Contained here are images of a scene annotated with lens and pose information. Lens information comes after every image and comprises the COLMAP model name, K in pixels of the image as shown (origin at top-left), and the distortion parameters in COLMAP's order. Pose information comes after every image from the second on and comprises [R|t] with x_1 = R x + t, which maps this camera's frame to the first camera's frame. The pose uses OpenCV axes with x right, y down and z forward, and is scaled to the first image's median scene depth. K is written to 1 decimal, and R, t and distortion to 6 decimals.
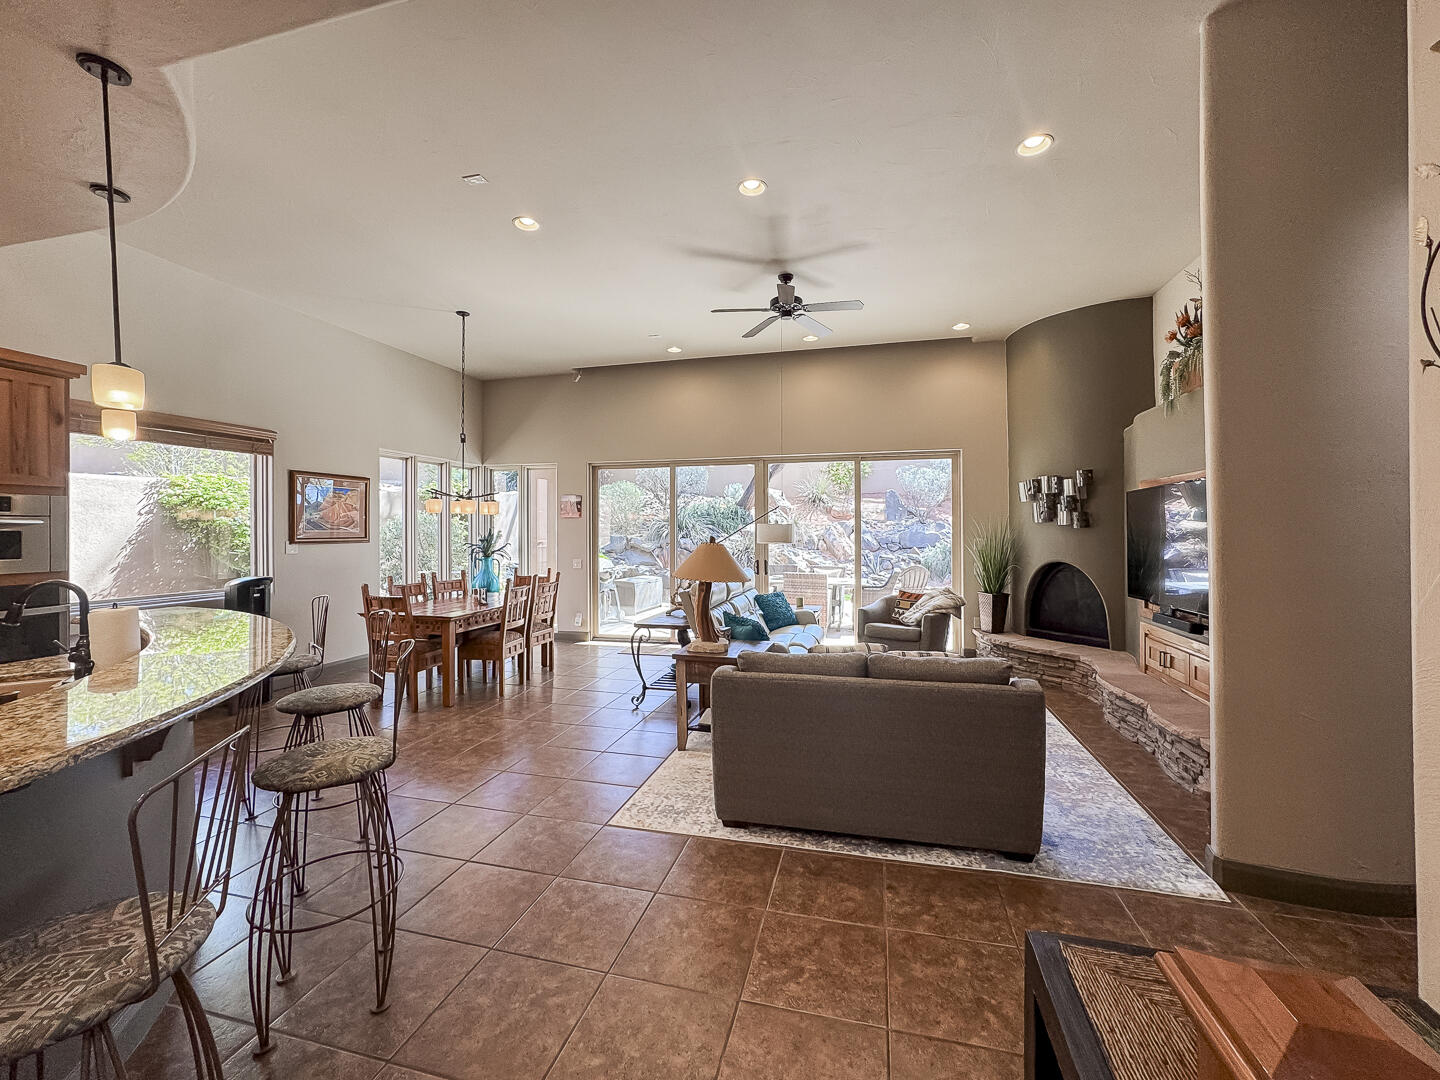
lens RADIAL K [[616.7, 0, 721.6], [0, 616.7, 532.1], [0, 0, 1]] dist [-0.023179, 0.000213]
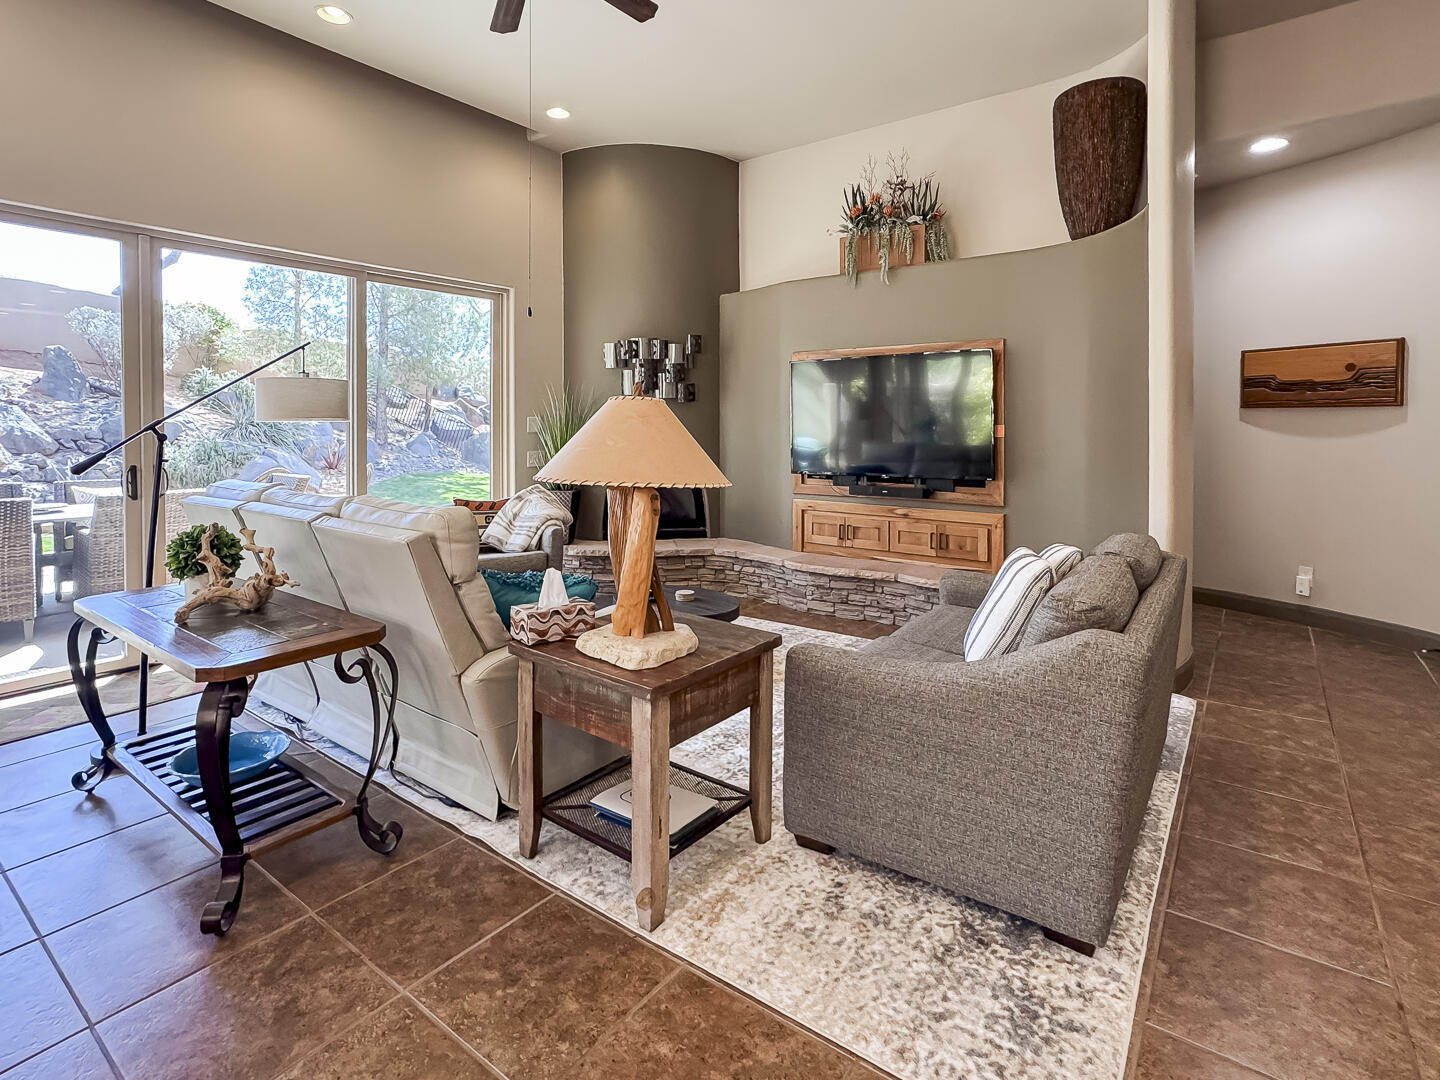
lens RADIAL K [[729.4, 0, 689.2], [0, 729.4, 422.2], [0, 0, 1]] dist [-0.019590, 0.002288]
pose [[0.366703, 0.011621, 0.930266, -0.365418], [0.005821, 0.999874, -0.014785, 0.036511], [-0.930320, 0.010837, 0.366589, 0.614385]]
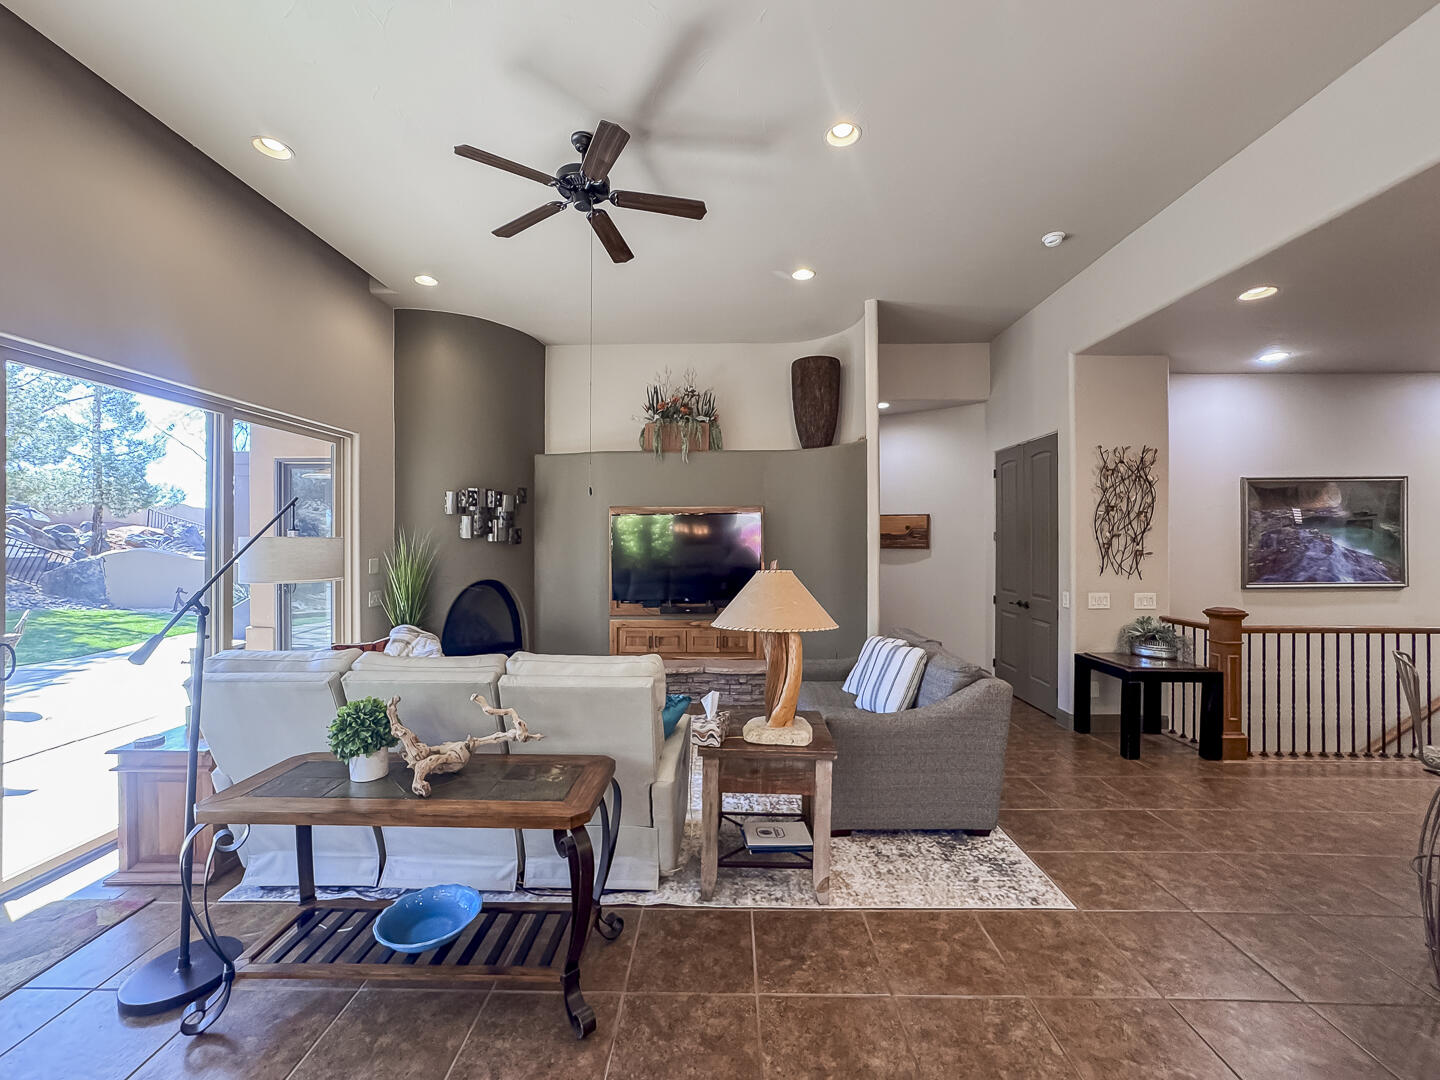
lens RADIAL K [[616.7, 0, 690.2], [0, 616.7, 541.1], [0, 0, 1]] dist [-0.023179, 0.000213]
pose [[-0.258160, 0.009062, 0.966060, -0.474332], [0.014453, 0.999880, -0.005517, -0.002315], [-0.965994, 0.012539, -0.258261, 0.974263]]
